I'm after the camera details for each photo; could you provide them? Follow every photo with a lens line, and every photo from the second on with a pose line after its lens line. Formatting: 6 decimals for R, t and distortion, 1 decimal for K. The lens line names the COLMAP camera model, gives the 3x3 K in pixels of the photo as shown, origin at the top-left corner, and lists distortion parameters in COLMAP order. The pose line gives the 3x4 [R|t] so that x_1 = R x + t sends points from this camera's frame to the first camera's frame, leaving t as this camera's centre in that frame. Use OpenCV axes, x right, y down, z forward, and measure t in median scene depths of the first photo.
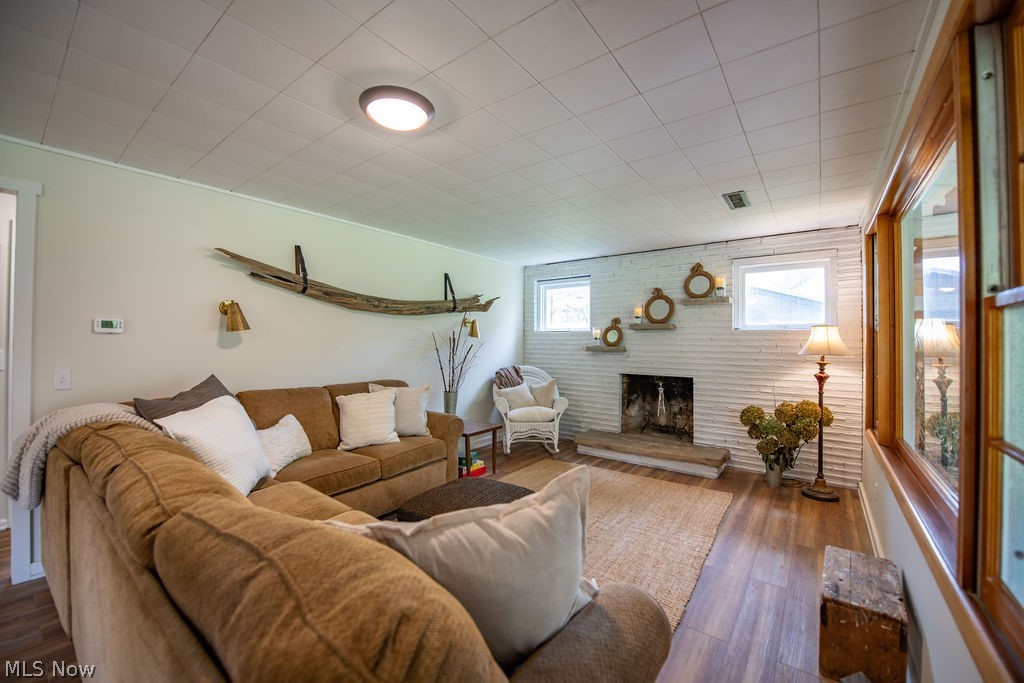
lens RADIAL K [[409.0, 0, 513.1], [0, 409.0, 338.0], [0, 0, 1]] dist [-0.017884, -0.000720]
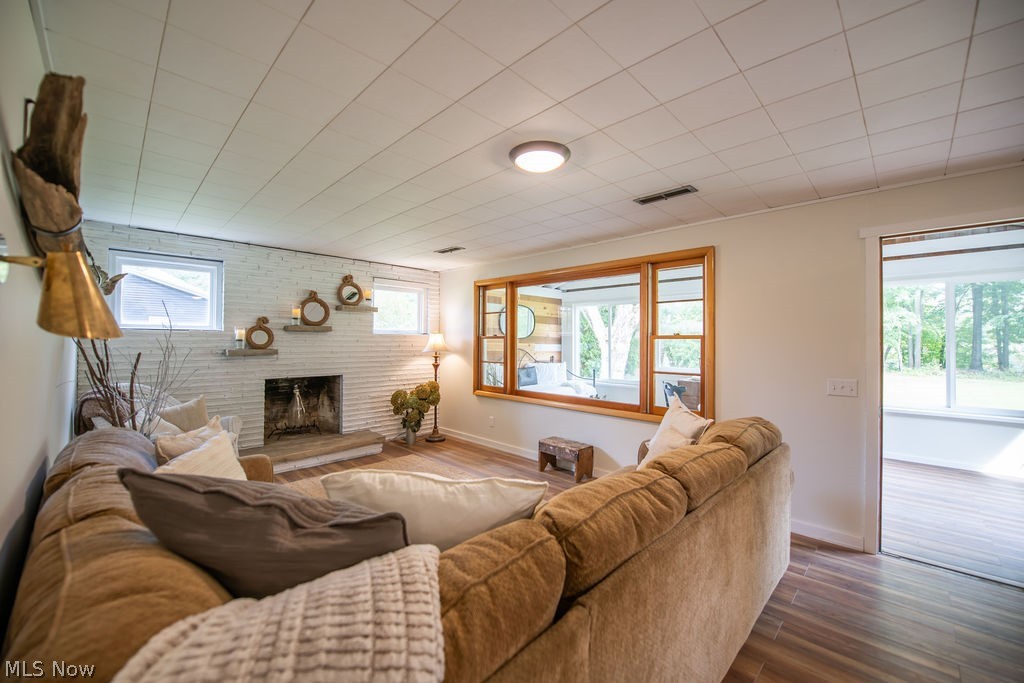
lens RADIAL K [[409.6, 0, 512.0], [0, 409.6, 341.5], [0, 0, 1]] dist [-0.006873, -0.000138]
pose [[0.130802, -0.006638, 0.991386, -0.620214], [-0.011132, 0.999905, 0.008164, -0.009954], [-0.991346, -0.012104, 0.130715, 0.387060]]
